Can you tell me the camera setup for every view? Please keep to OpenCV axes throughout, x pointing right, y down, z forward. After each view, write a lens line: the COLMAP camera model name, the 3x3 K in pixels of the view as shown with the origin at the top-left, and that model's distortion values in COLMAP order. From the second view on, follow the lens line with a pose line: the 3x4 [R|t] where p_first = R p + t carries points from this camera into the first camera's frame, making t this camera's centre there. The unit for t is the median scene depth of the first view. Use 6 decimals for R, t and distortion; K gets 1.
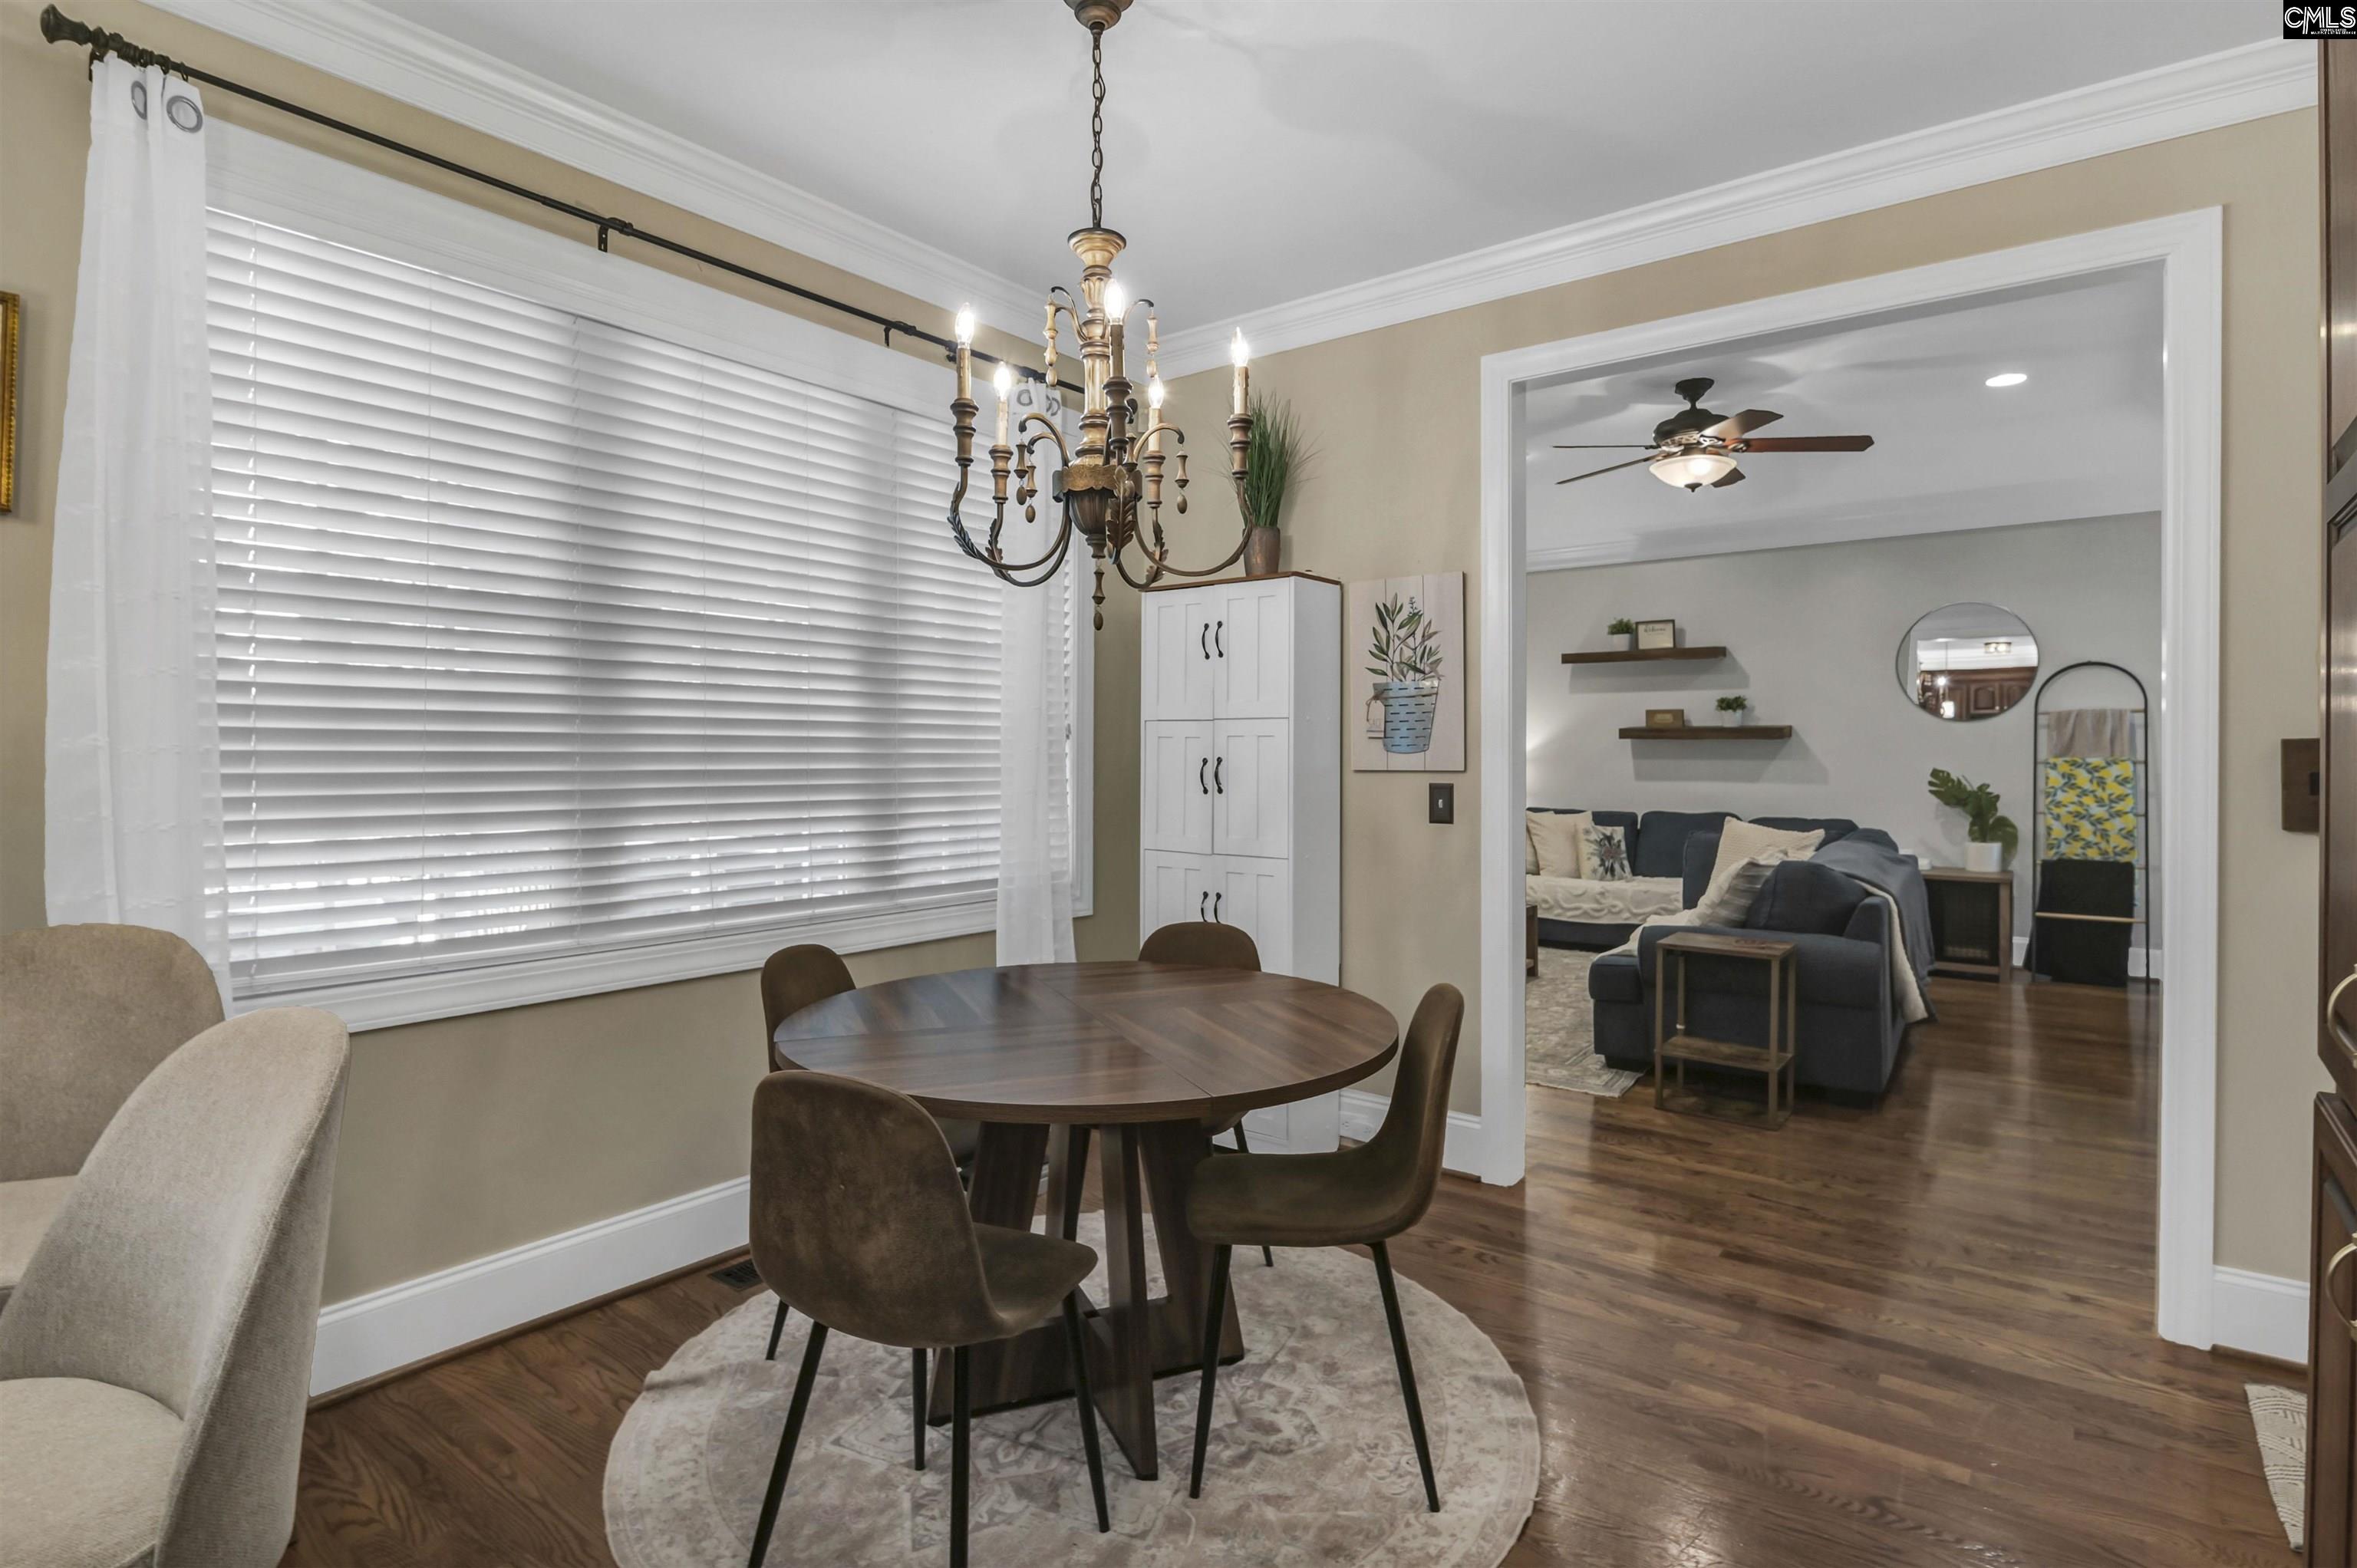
lens RADIAL K [[1201.8, 0, 1173.0], [0, 1201.8, 745.6], [0, 0, 1]] dist [0.002099, -0.000076]
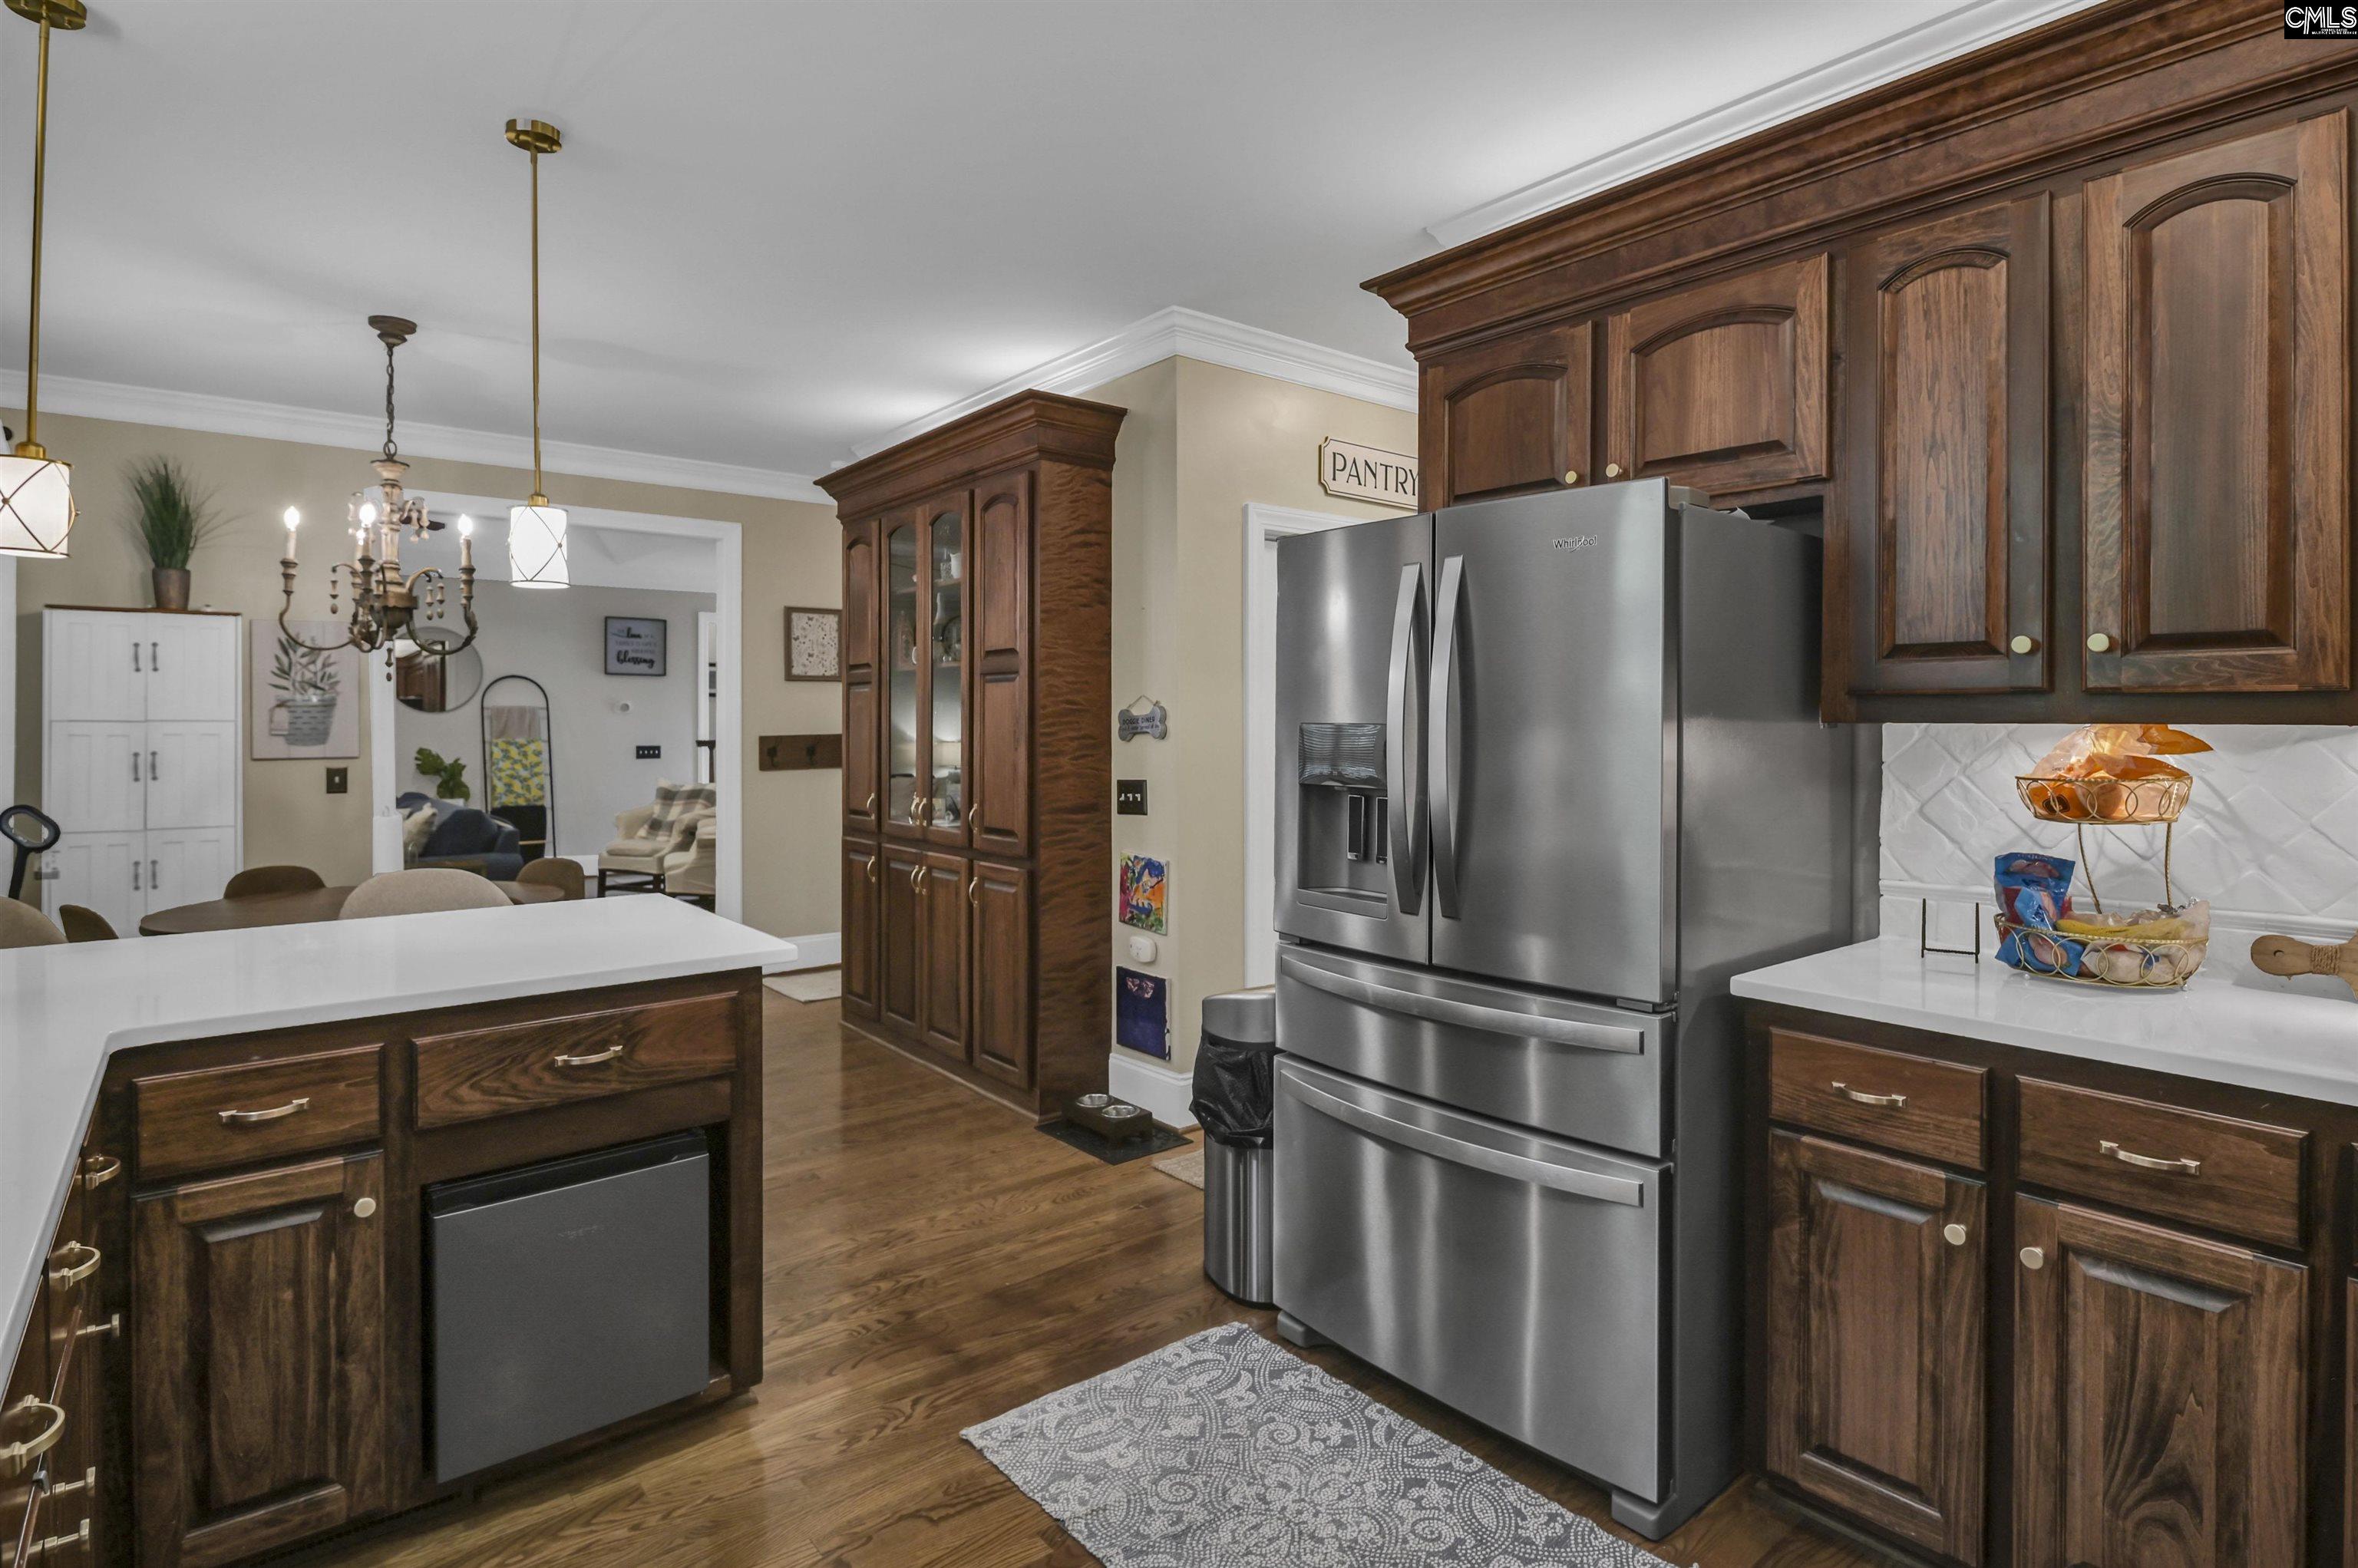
lens RADIAL K [[1202.3, 0, 1173.5], [0, 1202.3, 745.6], [0, 0, 1]] dist [0.002099, -0.000076]
pose [[0.259271, -0.018787, 0.965622, -0.493877], [-0.001591, 0.999801, 0.019879, -0.012648], [-0.965803, -0.006690, 0.259190, -0.194744]]
